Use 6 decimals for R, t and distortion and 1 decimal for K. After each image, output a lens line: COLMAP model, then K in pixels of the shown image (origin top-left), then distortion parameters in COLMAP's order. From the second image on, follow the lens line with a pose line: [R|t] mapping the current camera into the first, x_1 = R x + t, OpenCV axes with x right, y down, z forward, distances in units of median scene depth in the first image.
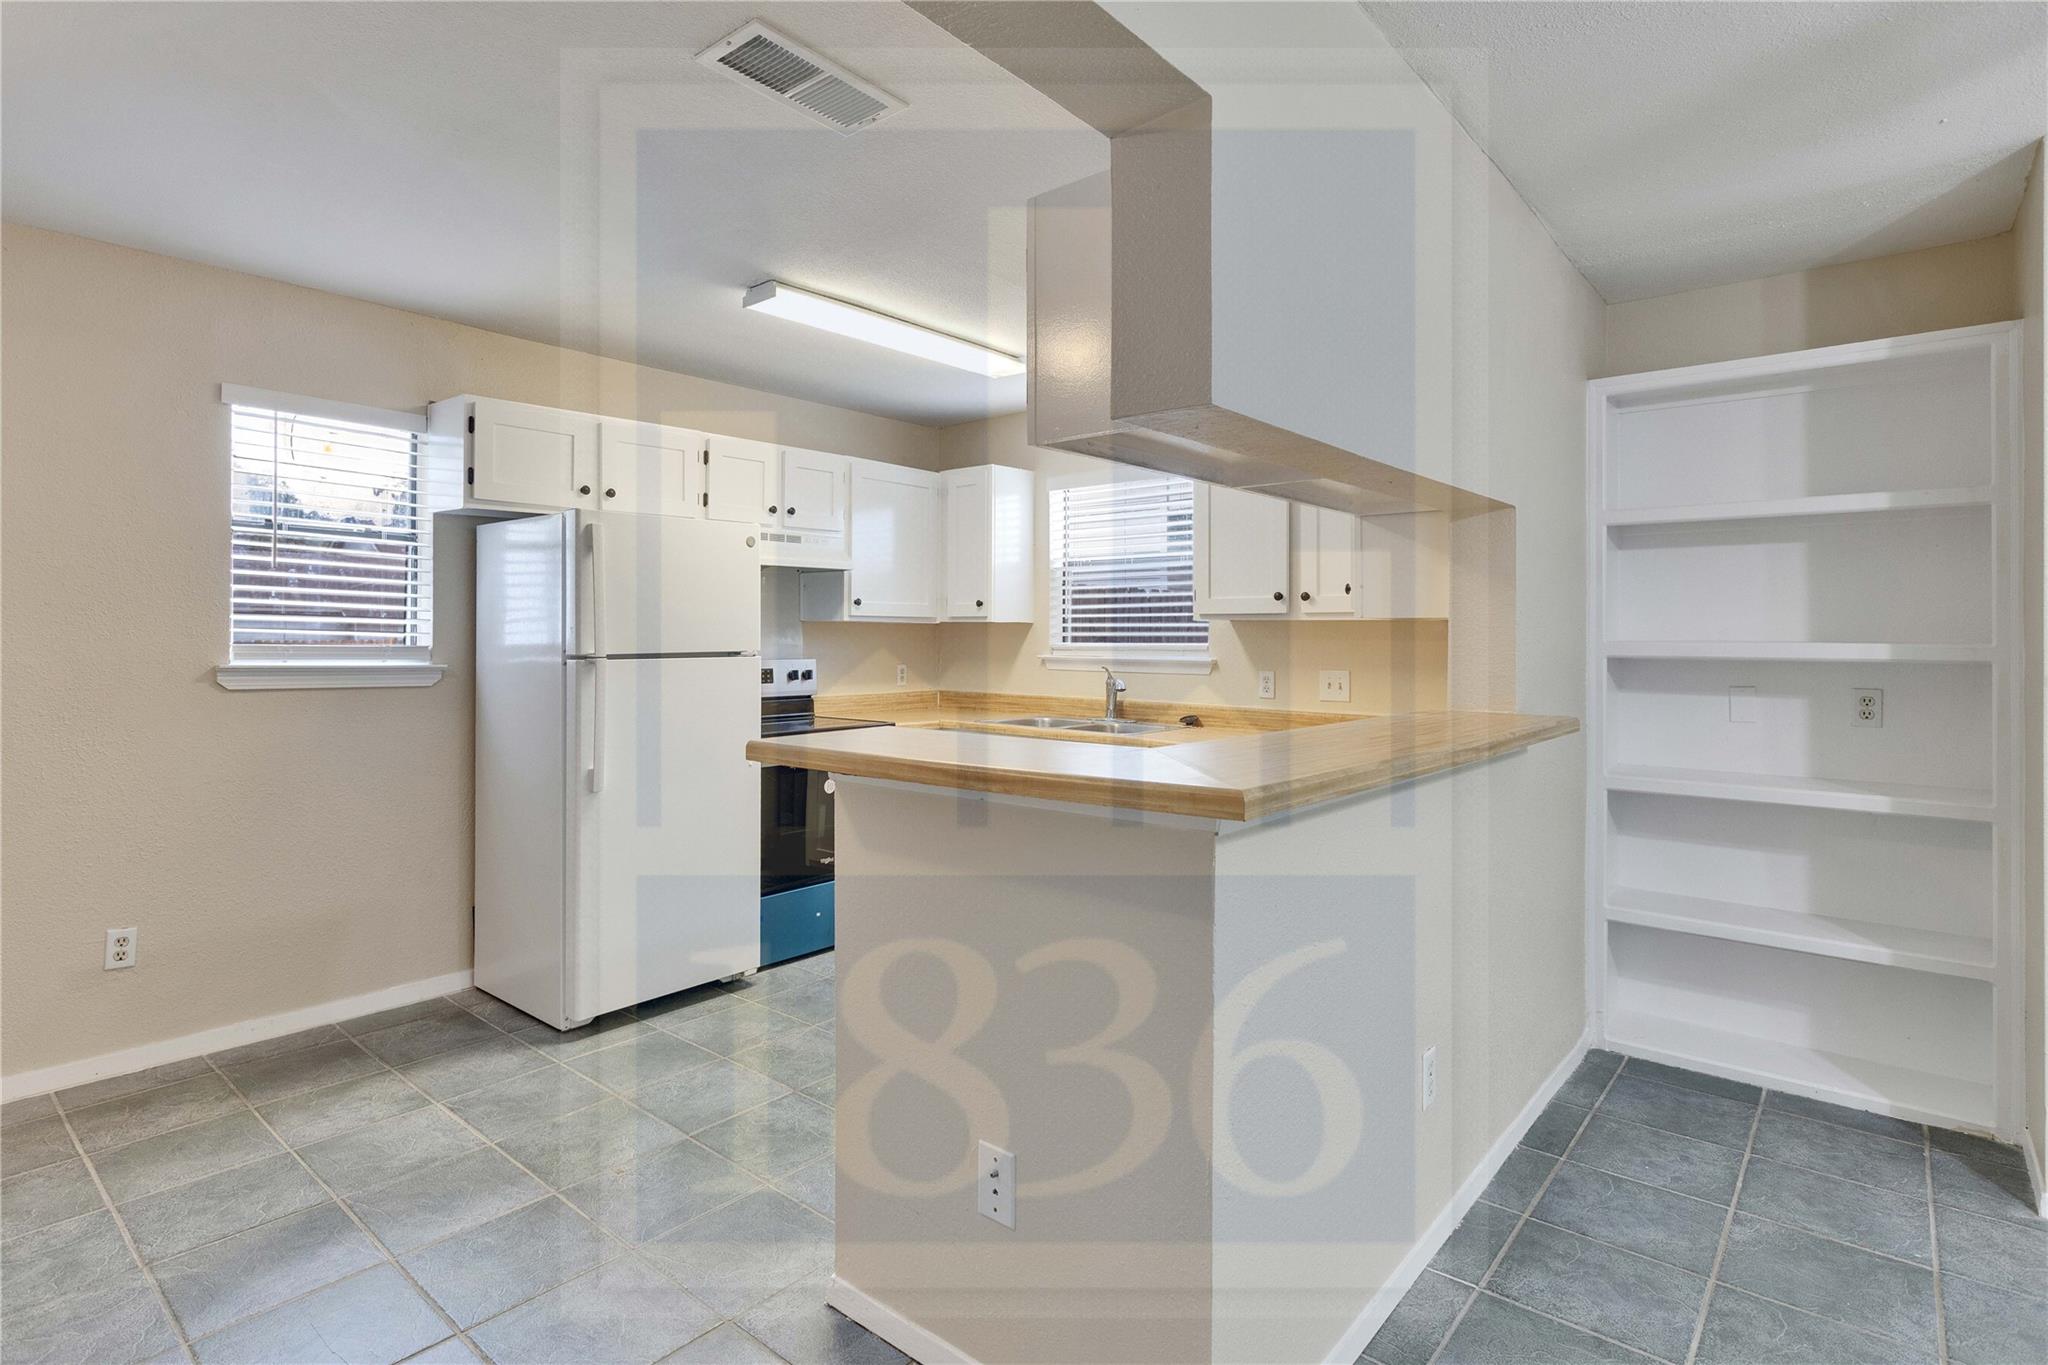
lens RADIAL K [[1021.2, 0, 986.4], [0, 1021.2, 627.1], [0, 0, 1]] dist [0.004796, 0.001390]
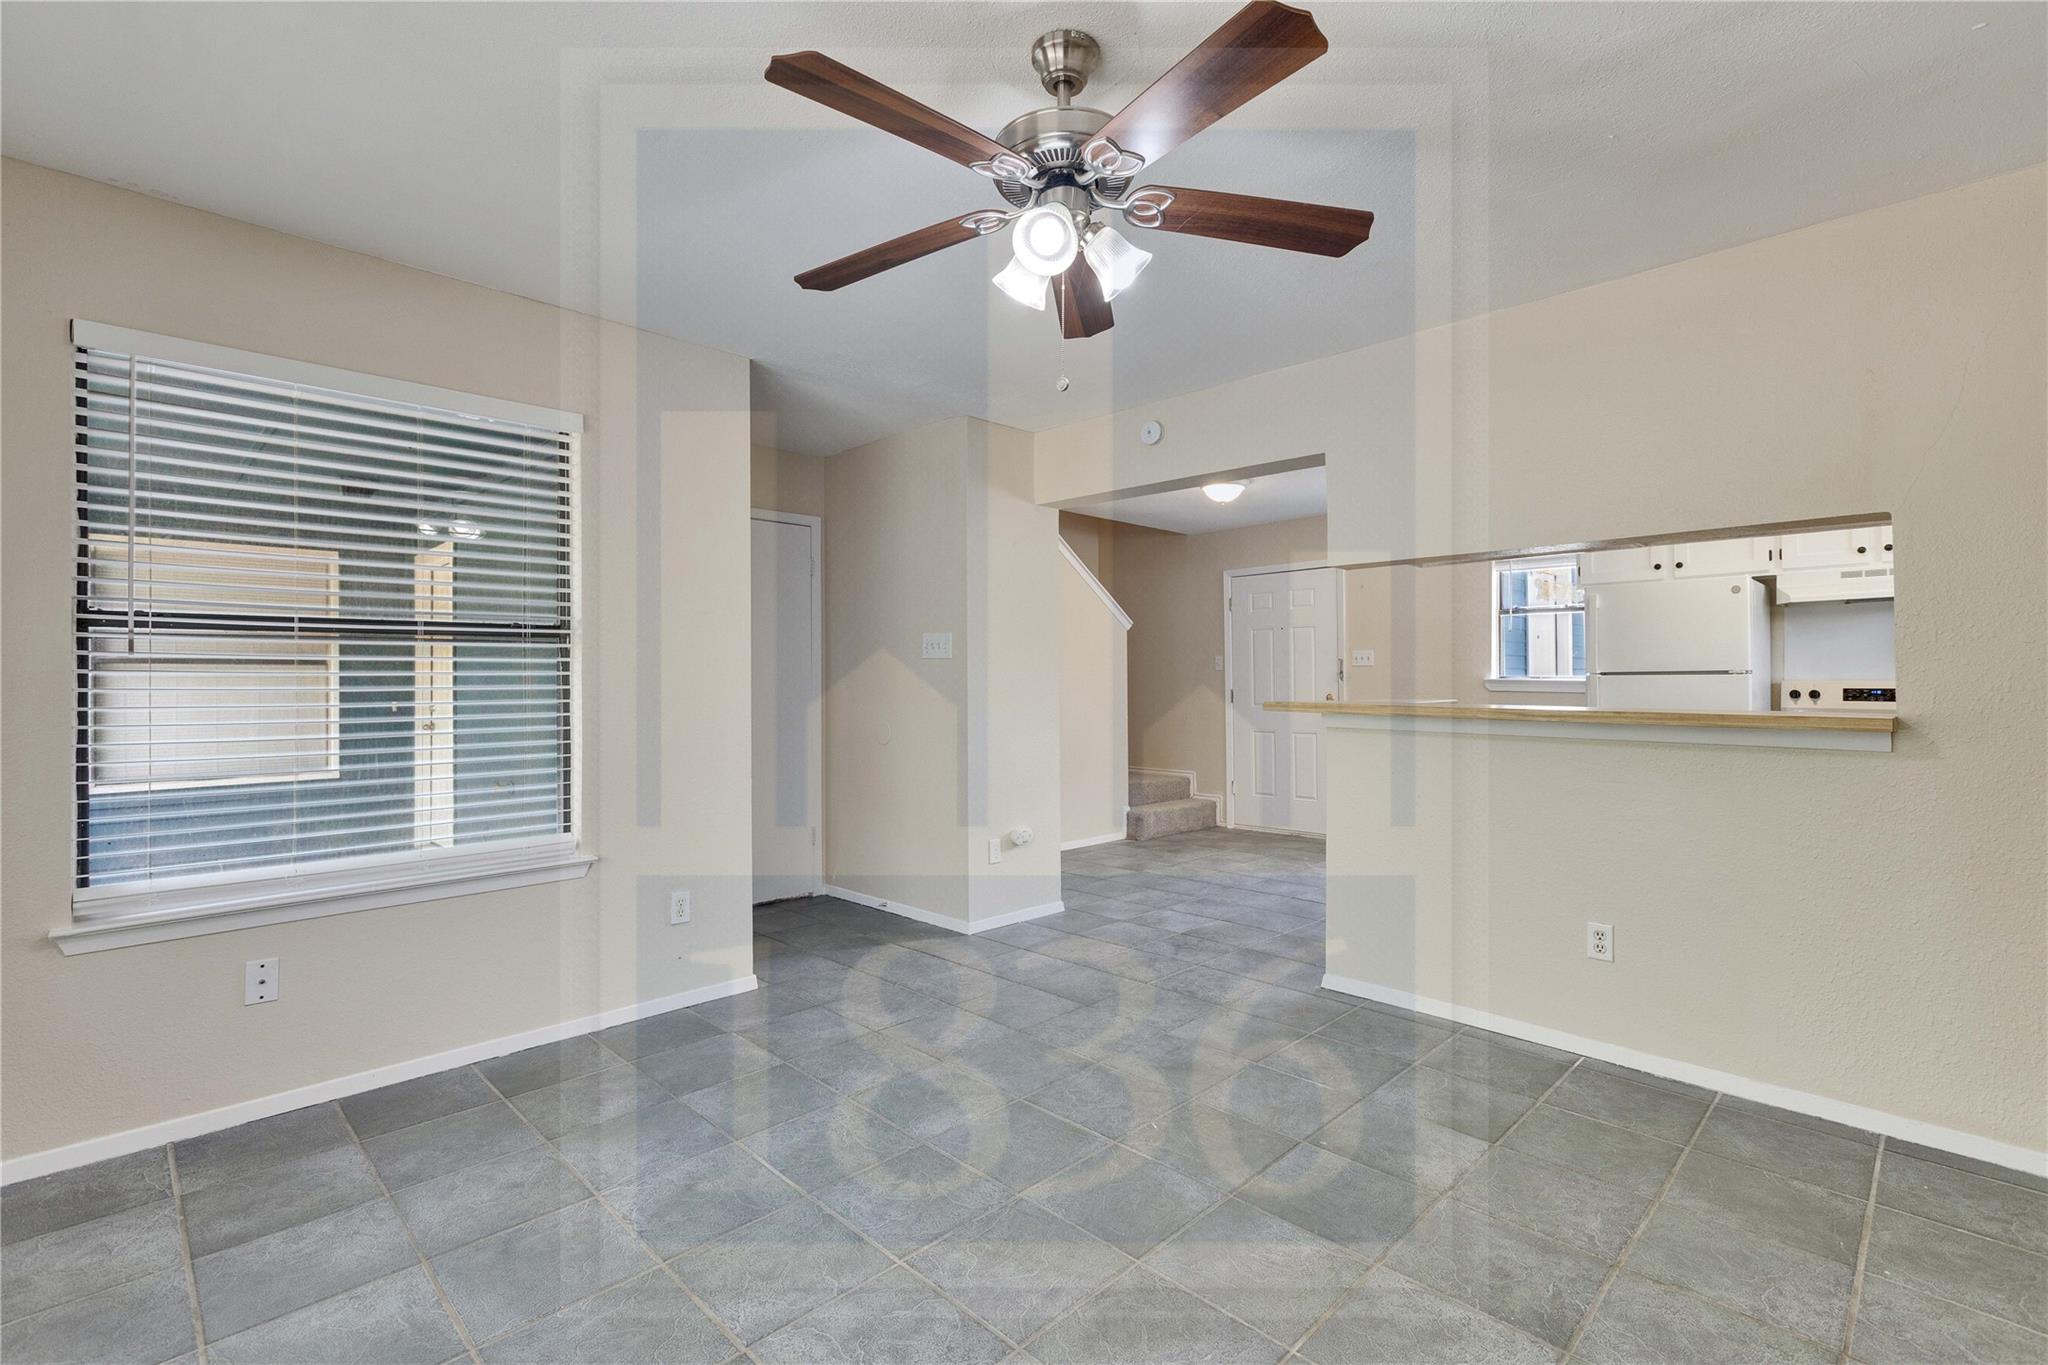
lens RADIAL K [[921.2, 0, 1026.7], [0, 921.2, 680.5], [0, 0, 1]] dist [-0.002272, 0.000635]
pose [[-0.065508, -0.002198, -0.997850, 1.056720], [0.009496, 0.999951, -0.002826, 0.031505], [0.997807, -0.009661, -0.065484, 0.149688]]
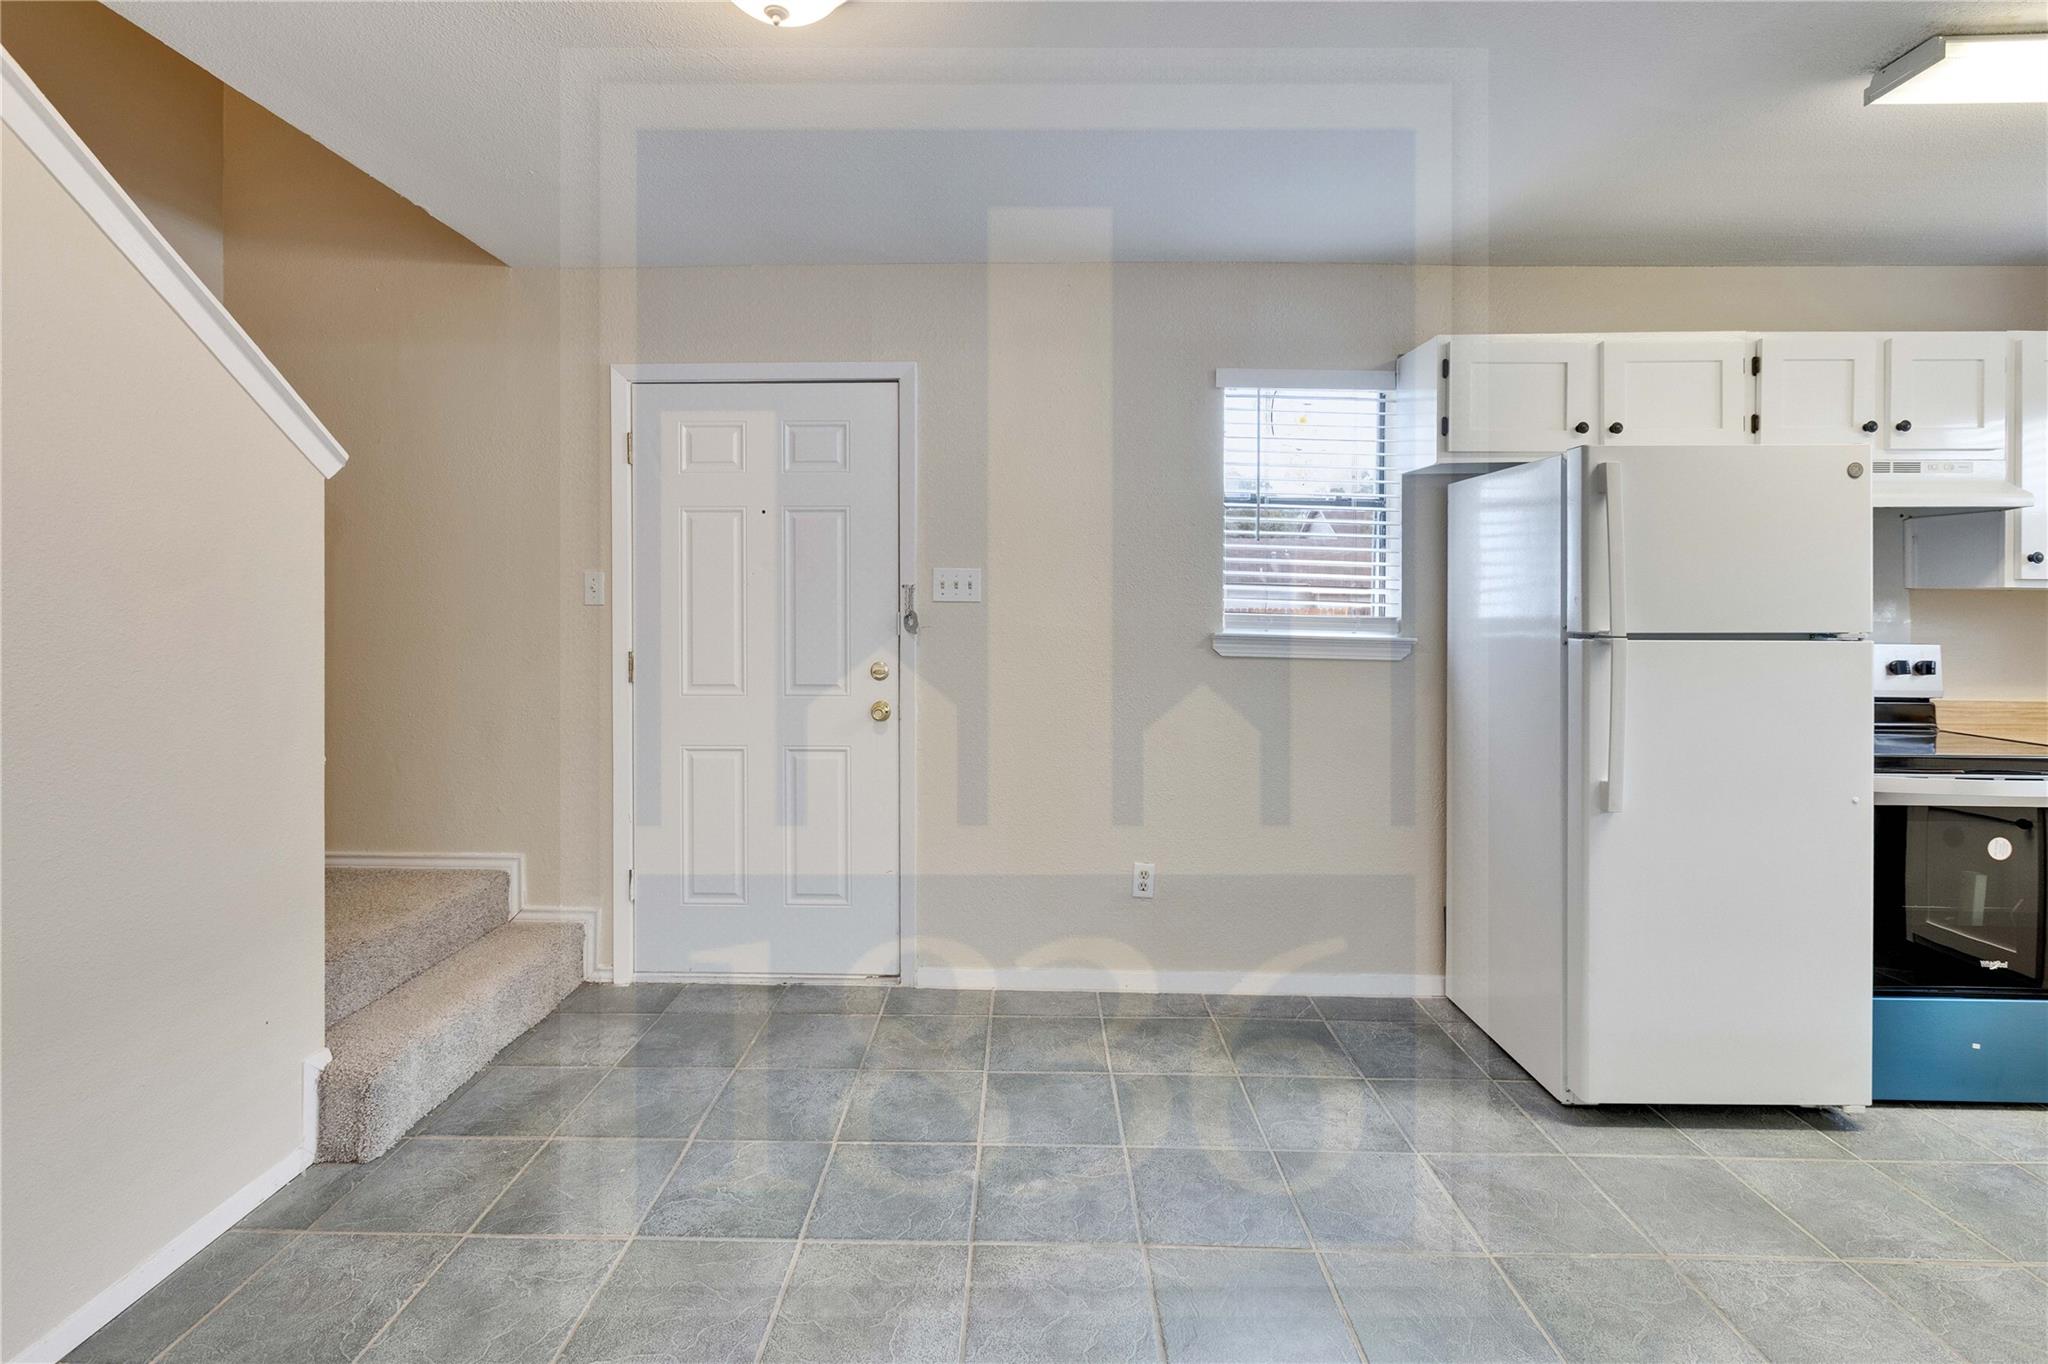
lens RADIAL K [[921.2, 0, 1016.3], [0, 921.2, 597.3], [0, 0, 1]] dist [-0.002272, 0.000635]
pose [[0.646766, -0.000596, -0.762688, -0.128408], [-0.000280, 0.999999, -0.001019, 0.001105], [0.762688, 0.000872, 0.646765, 0.189953]]
